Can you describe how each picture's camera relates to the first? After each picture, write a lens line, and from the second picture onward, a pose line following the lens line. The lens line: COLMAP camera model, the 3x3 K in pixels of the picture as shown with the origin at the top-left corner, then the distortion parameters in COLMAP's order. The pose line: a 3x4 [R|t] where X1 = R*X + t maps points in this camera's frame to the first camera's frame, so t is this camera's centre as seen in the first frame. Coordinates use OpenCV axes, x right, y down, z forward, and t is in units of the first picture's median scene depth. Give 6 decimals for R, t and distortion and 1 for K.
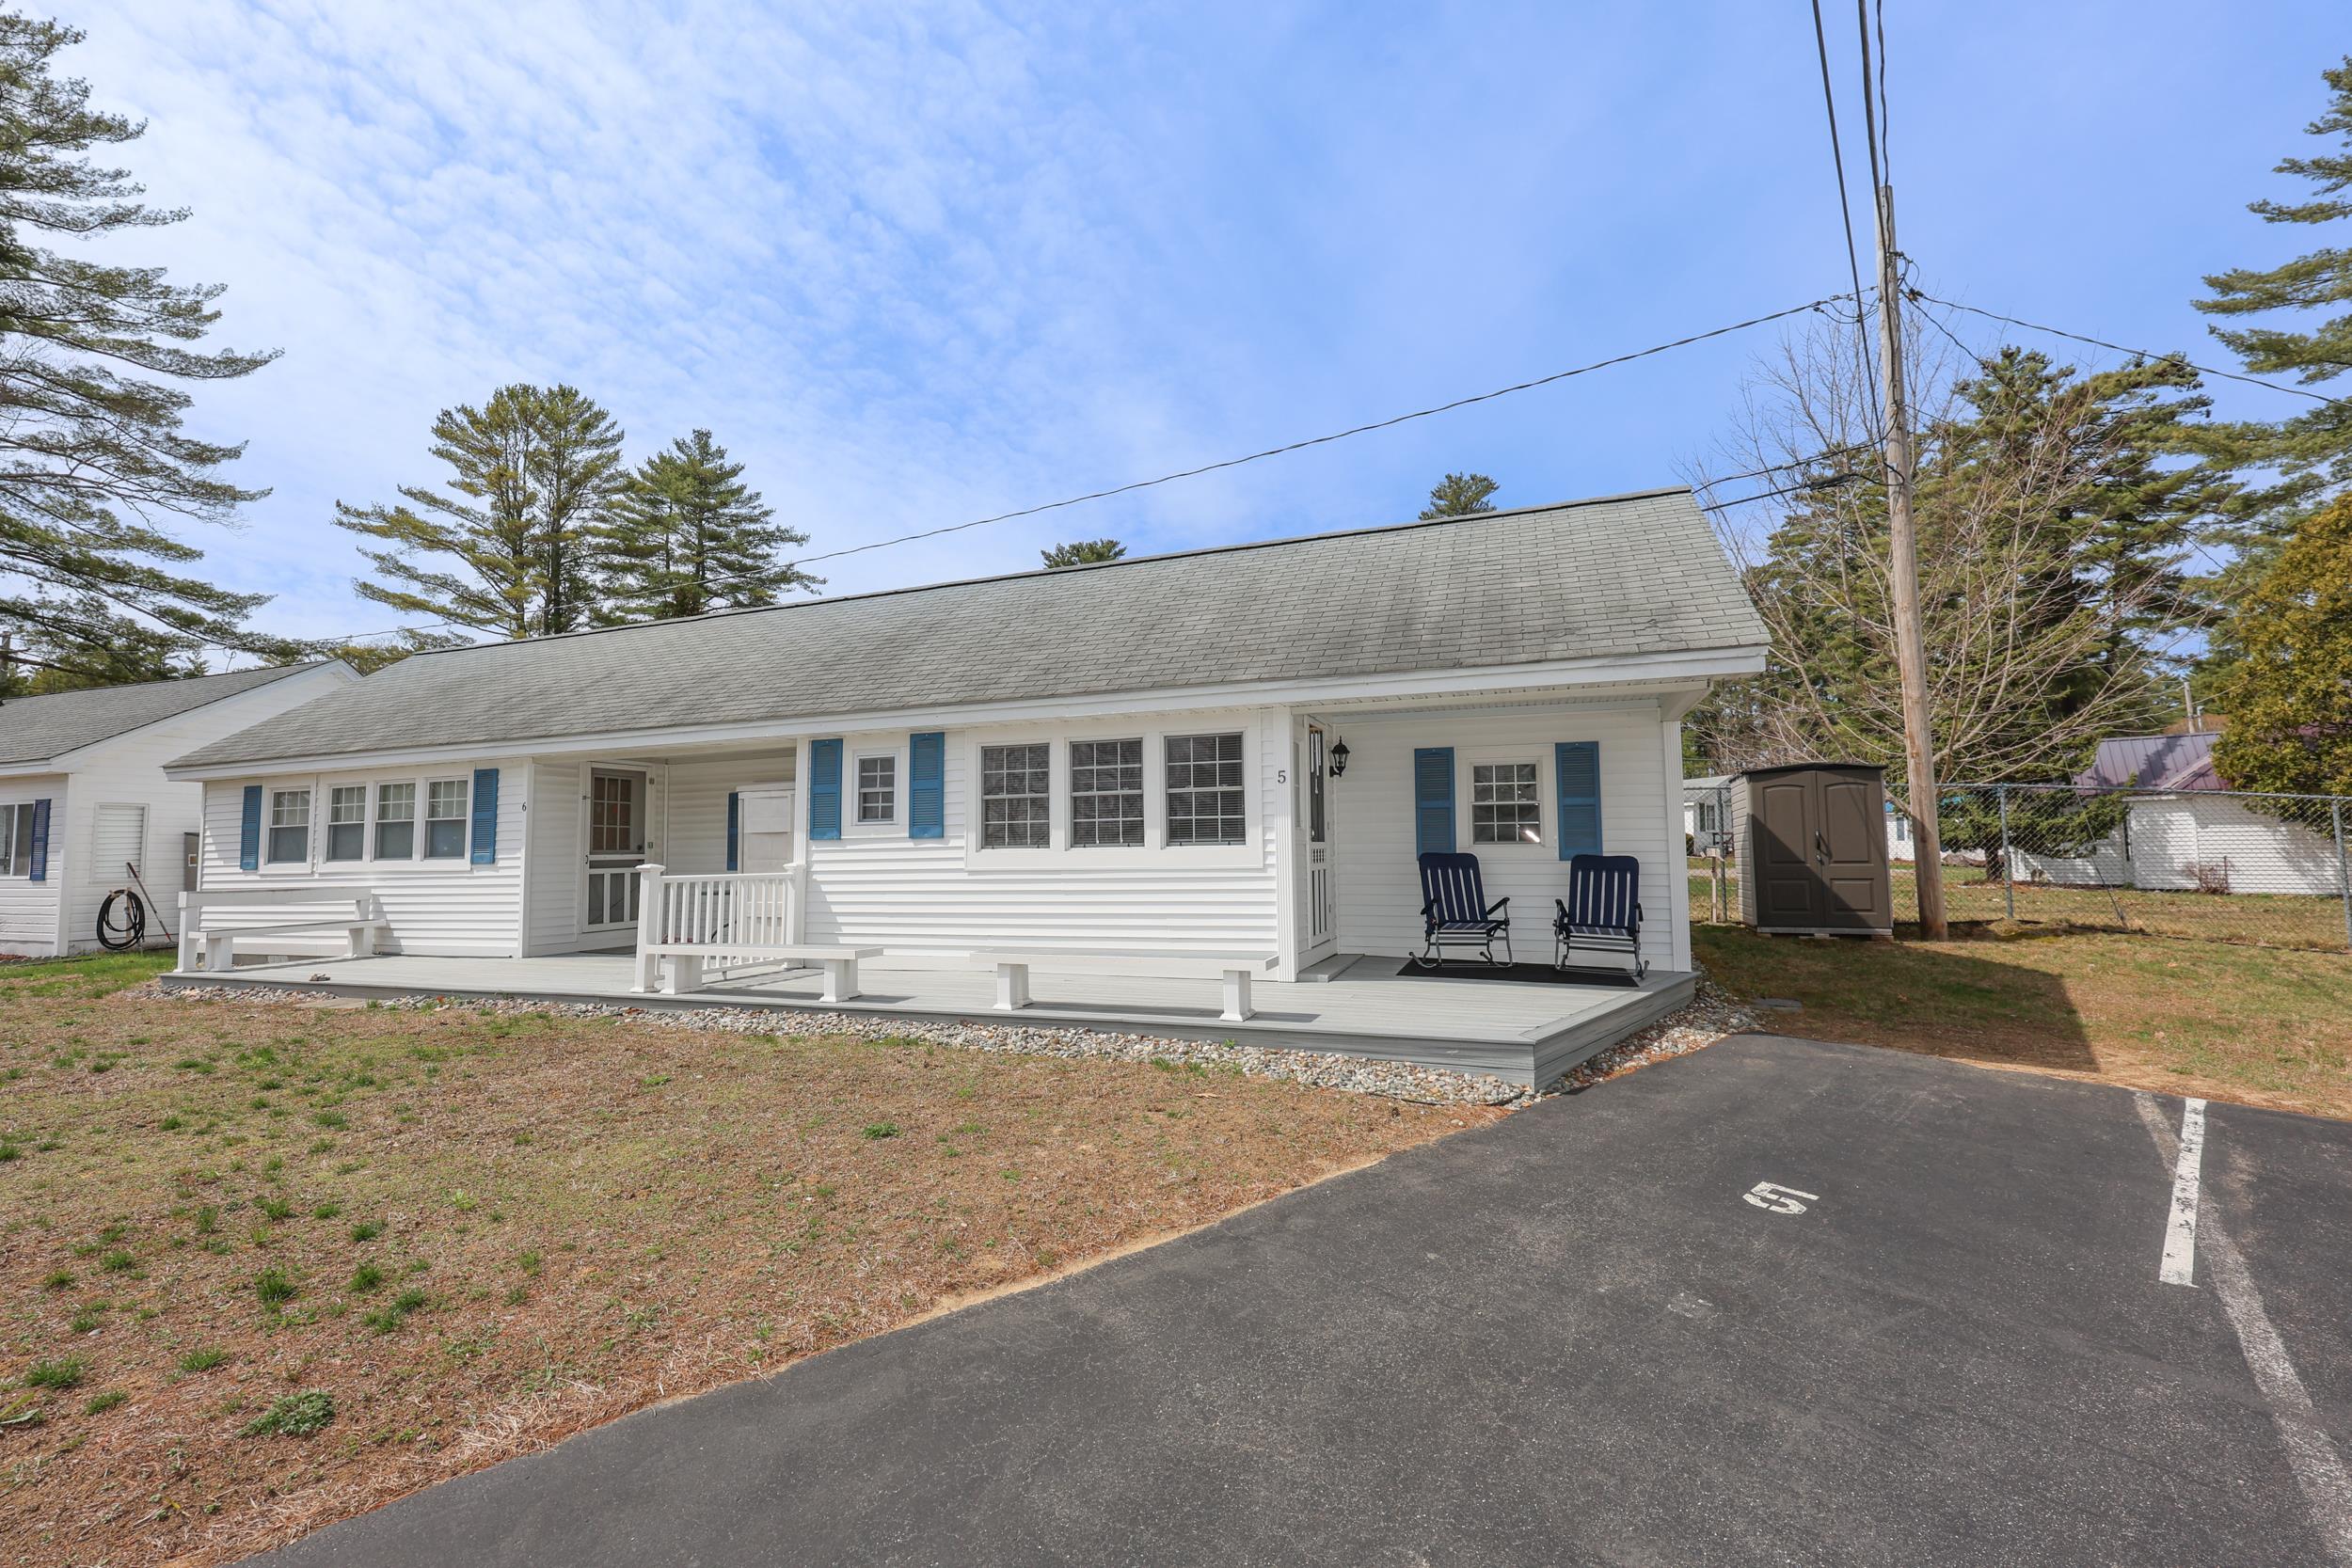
lens RADIAL K [[958.3, 0, 1156.9], [0, 958.3, 826.6], [0, 0, 1]] dist [-0.022697, 0.000248]
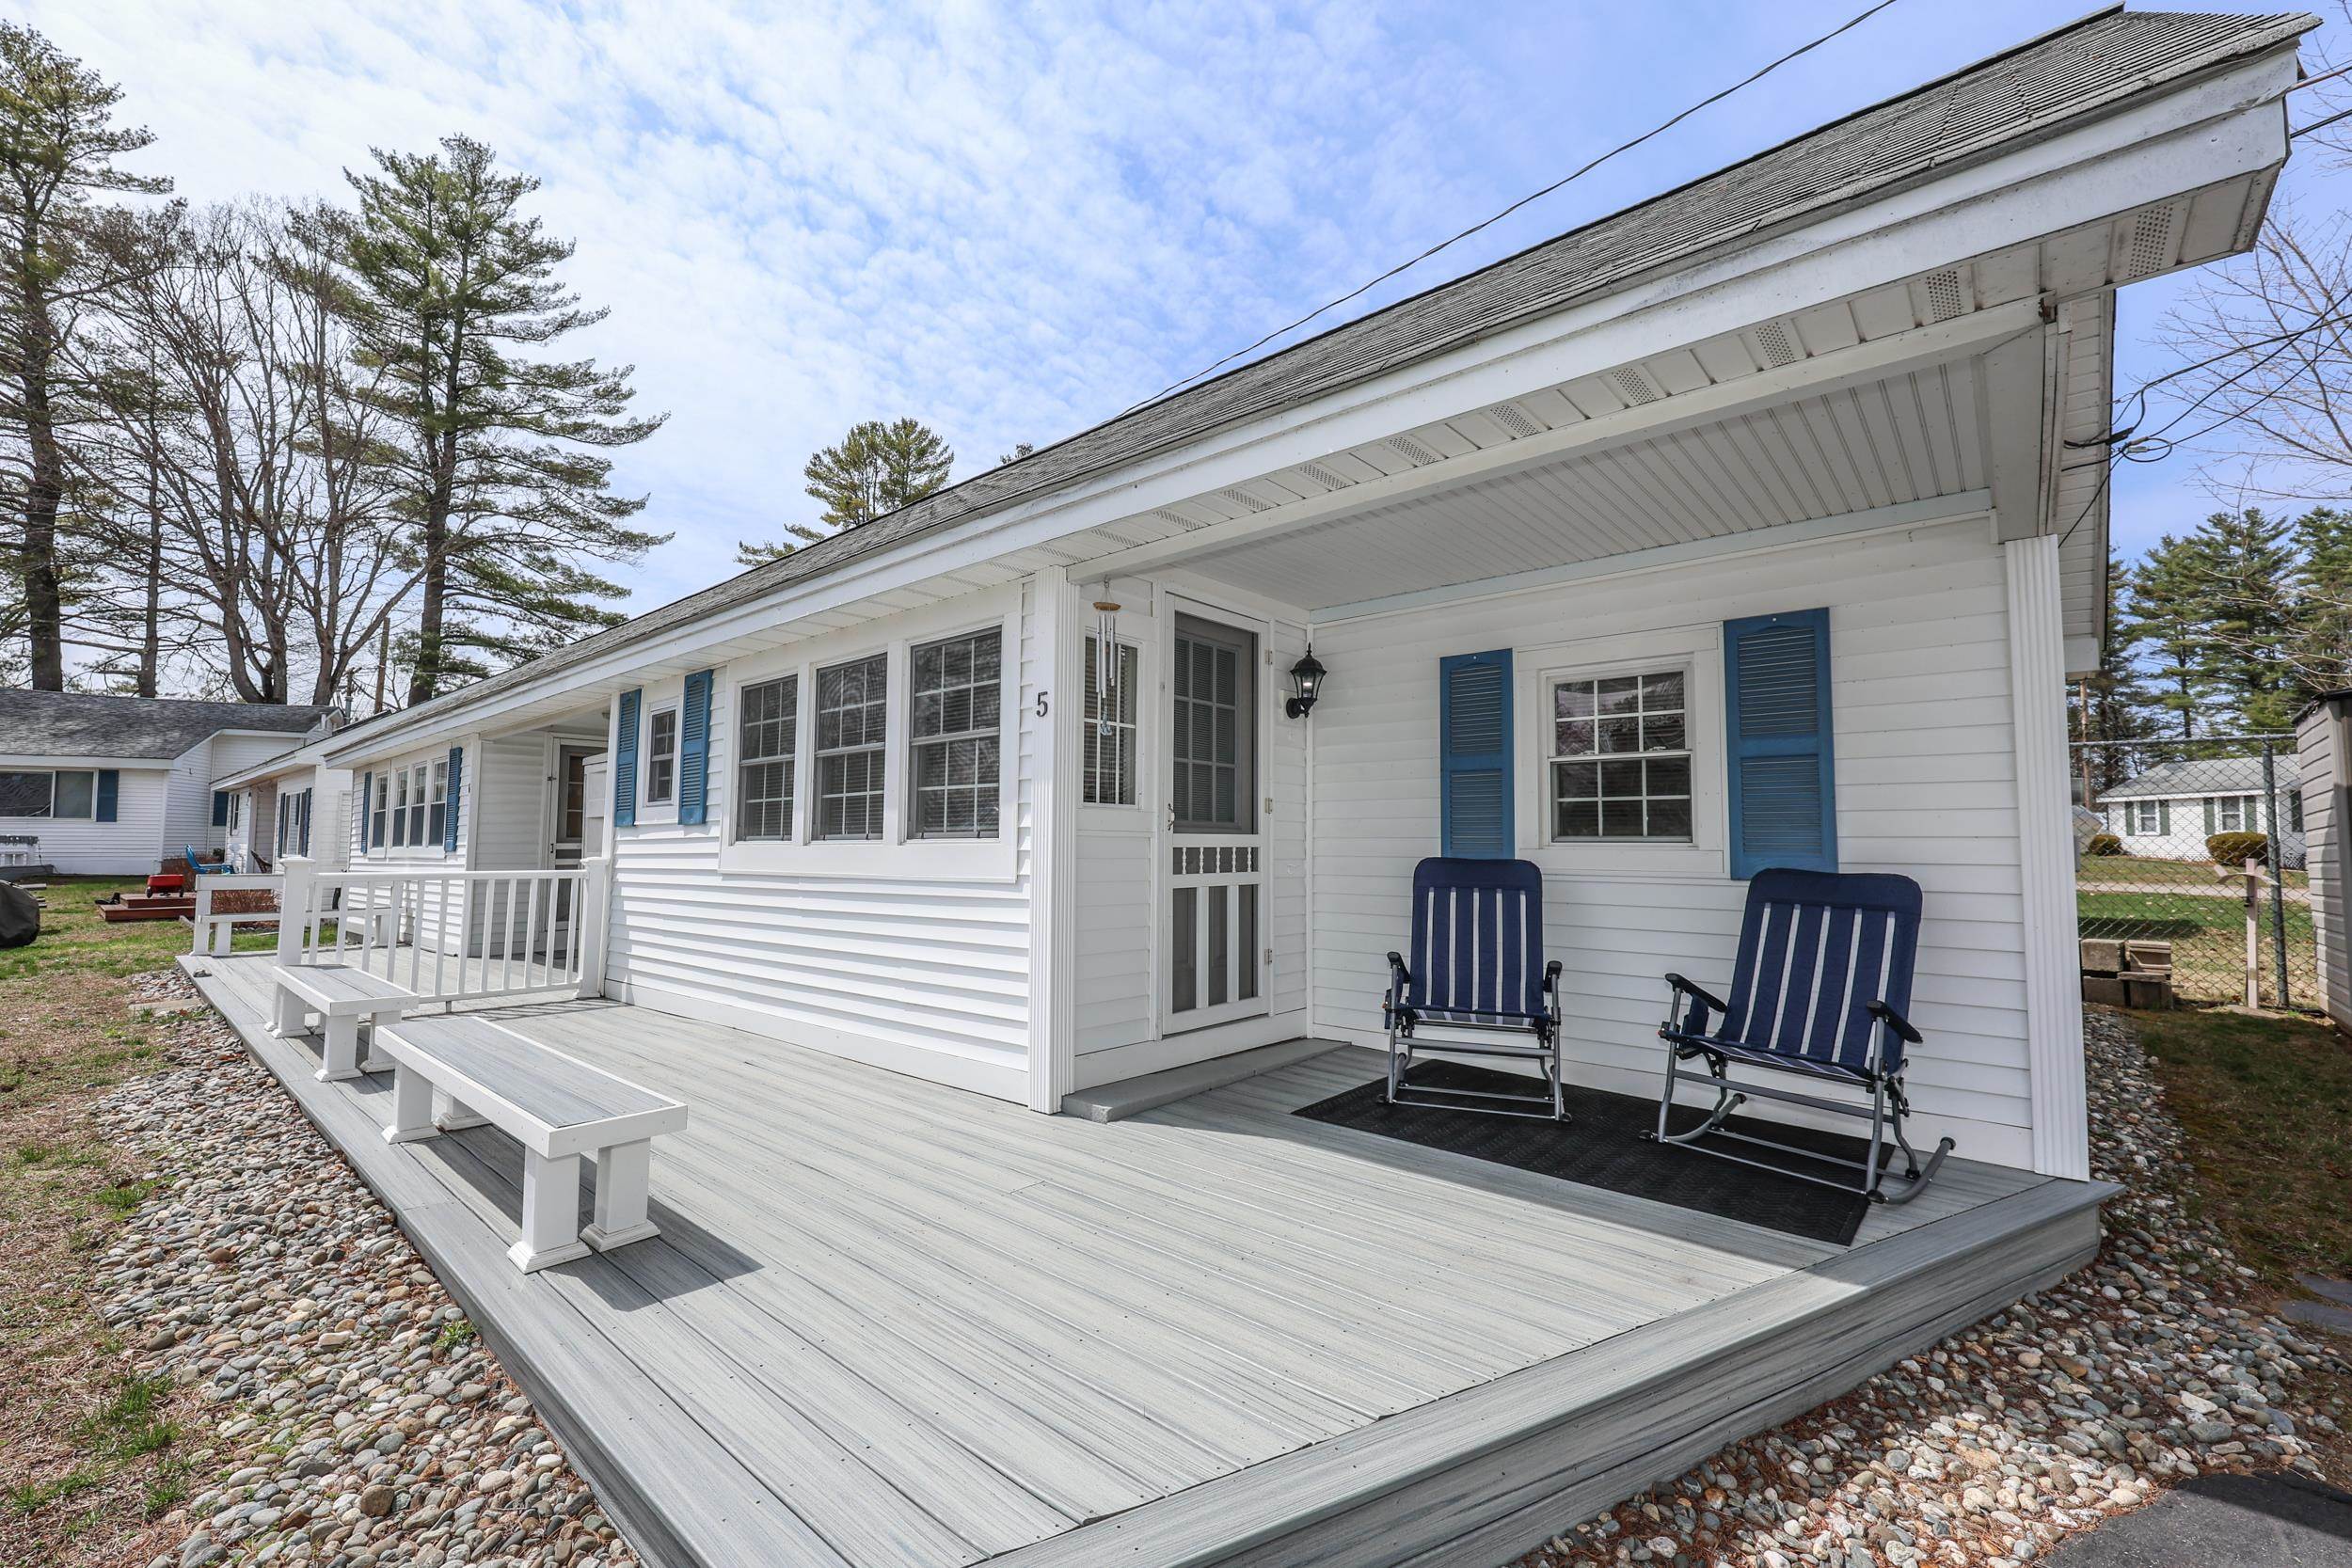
lens RADIAL K [[958.3, 0, 1157.8], [0, 958.3, 853.8], [0, 0, 1]] dist [-0.022697, 0.000248]
pose [[0.933727, 0.014472, -0.357694, 0.064652], [-0.002427, 0.999416, 0.034099, 0.001700], [0.357978, -0.030971, 0.933216, 0.095101]]
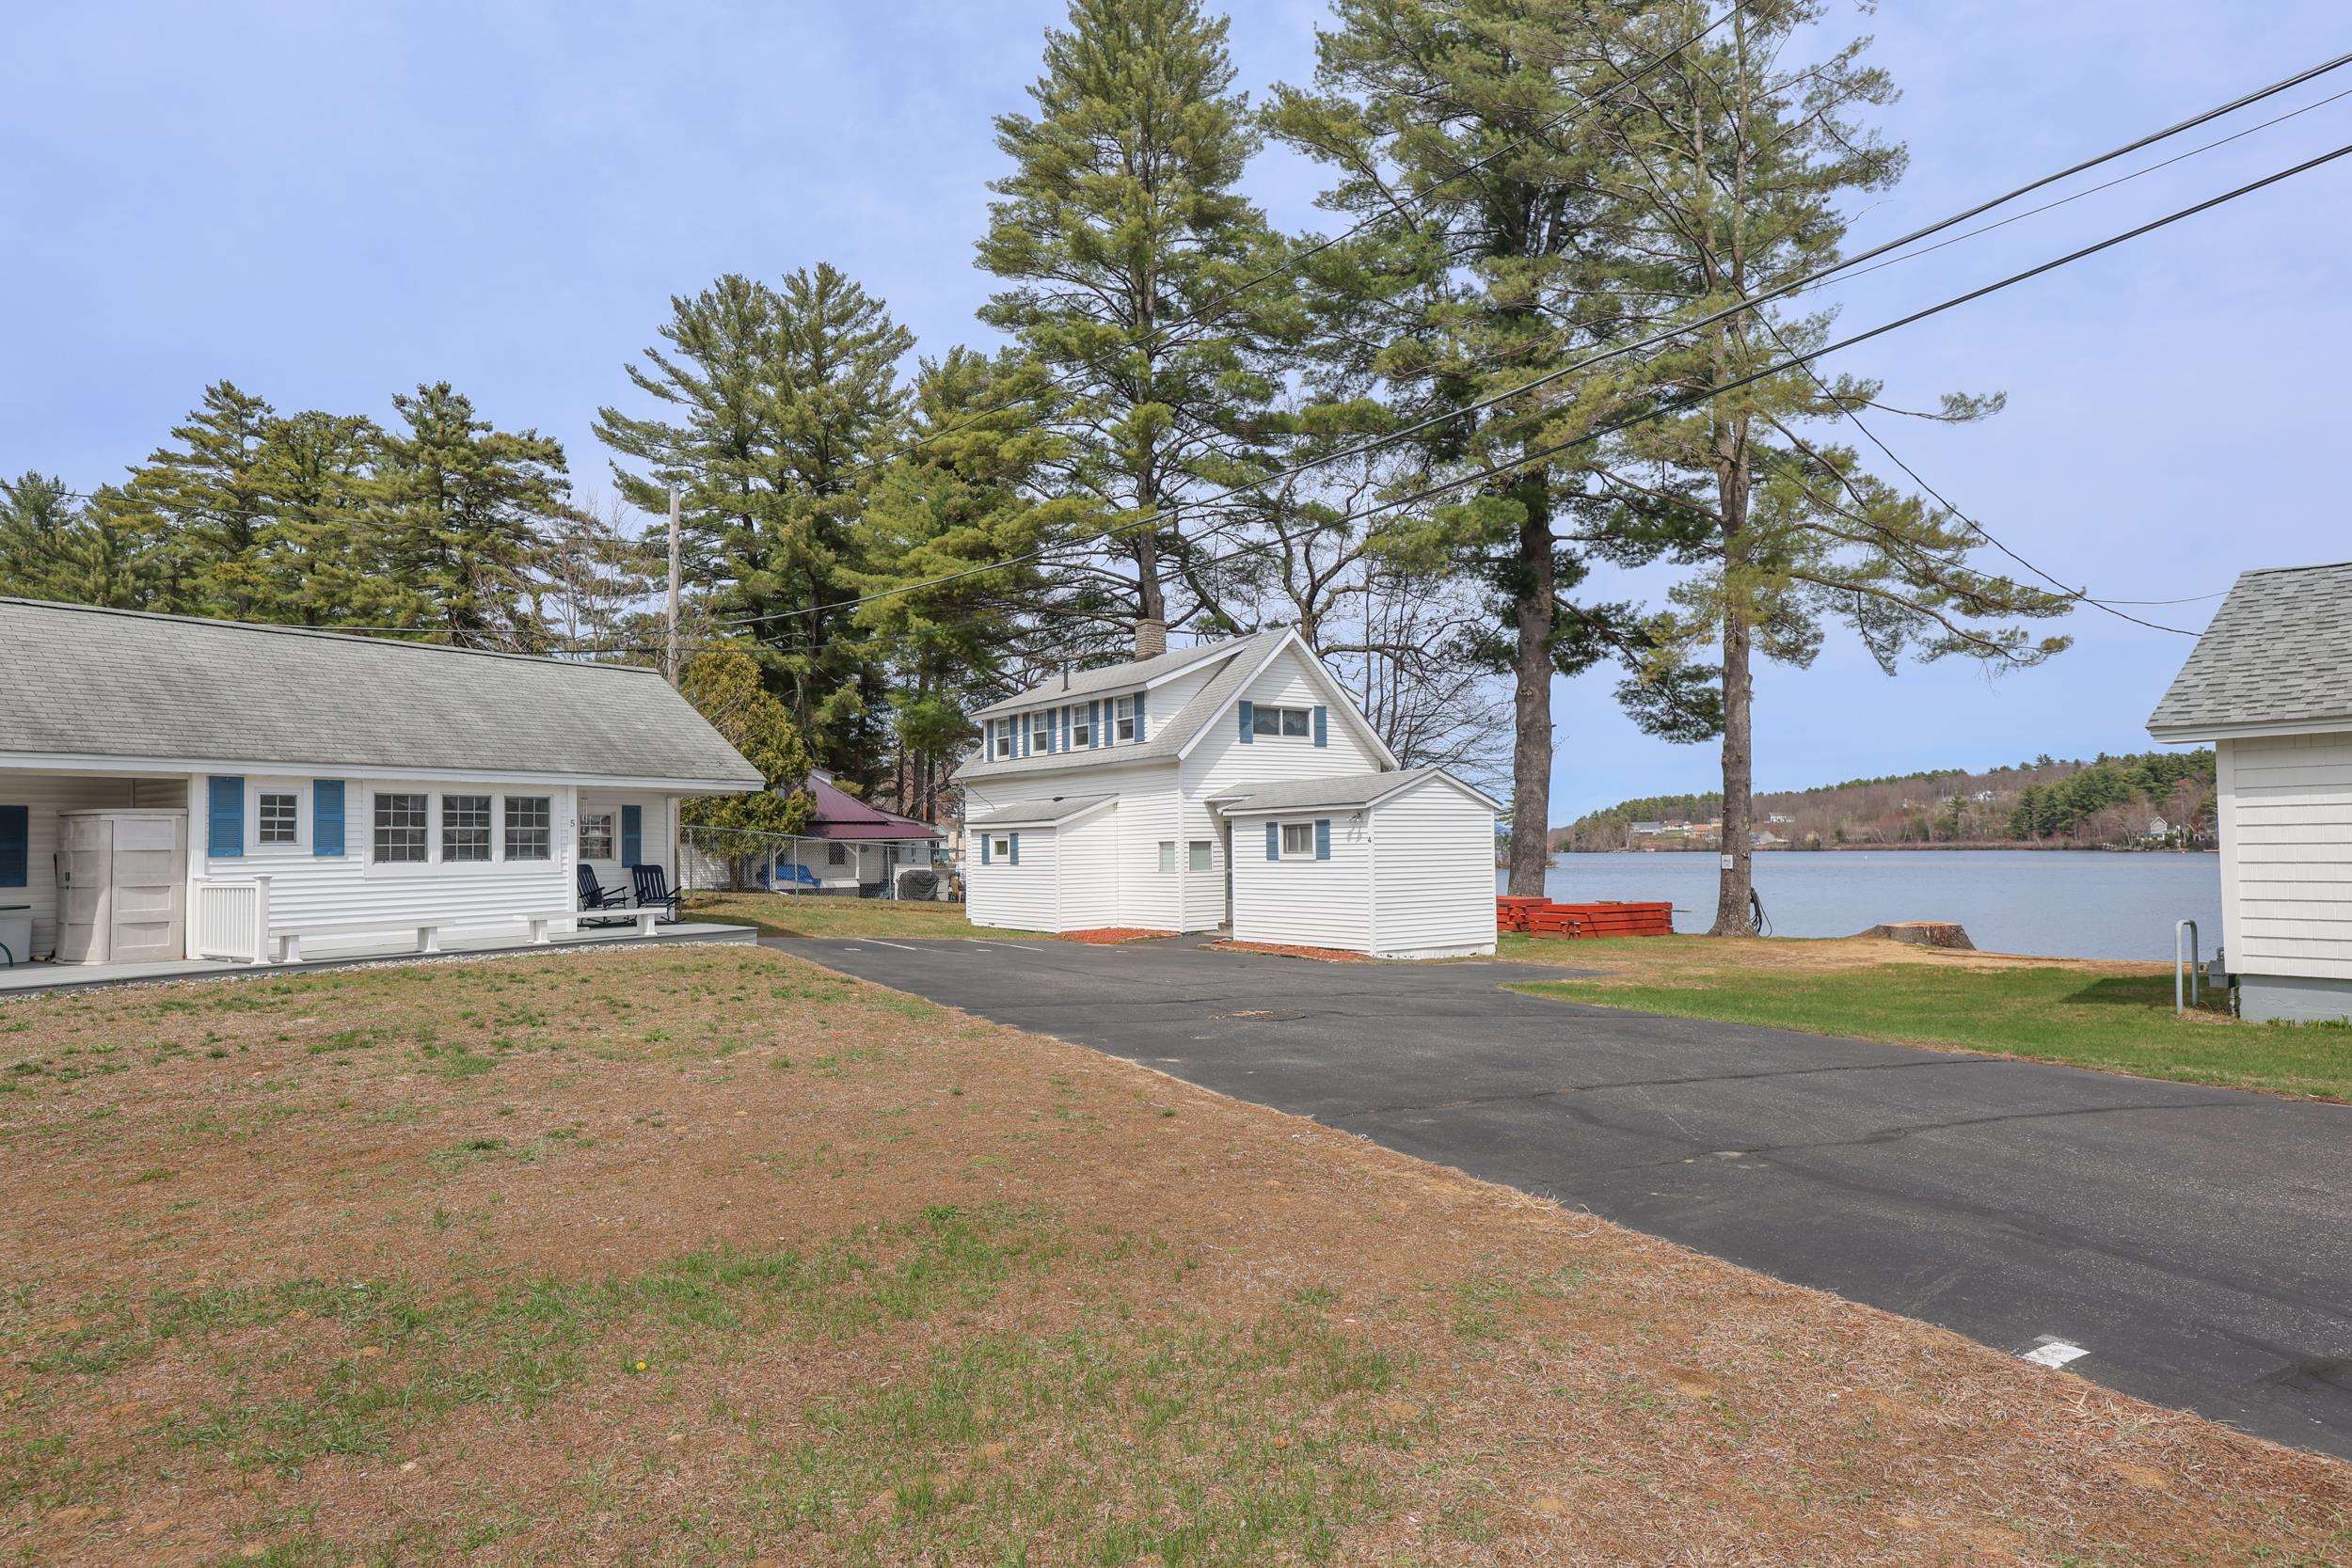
lens RADIAL K [[1314.4, 0, 1180.1], [0, 1314.4, 777.9], [0, 0, 1]] dist [0.027143, 0.001351]
pose [[0.198240, 0.056754, 0.978509, -0.379427], [-0.016286, 0.998375, -0.054607, -0.003135], [-0.980018, -0.005110, 0.198842, -0.119335]]
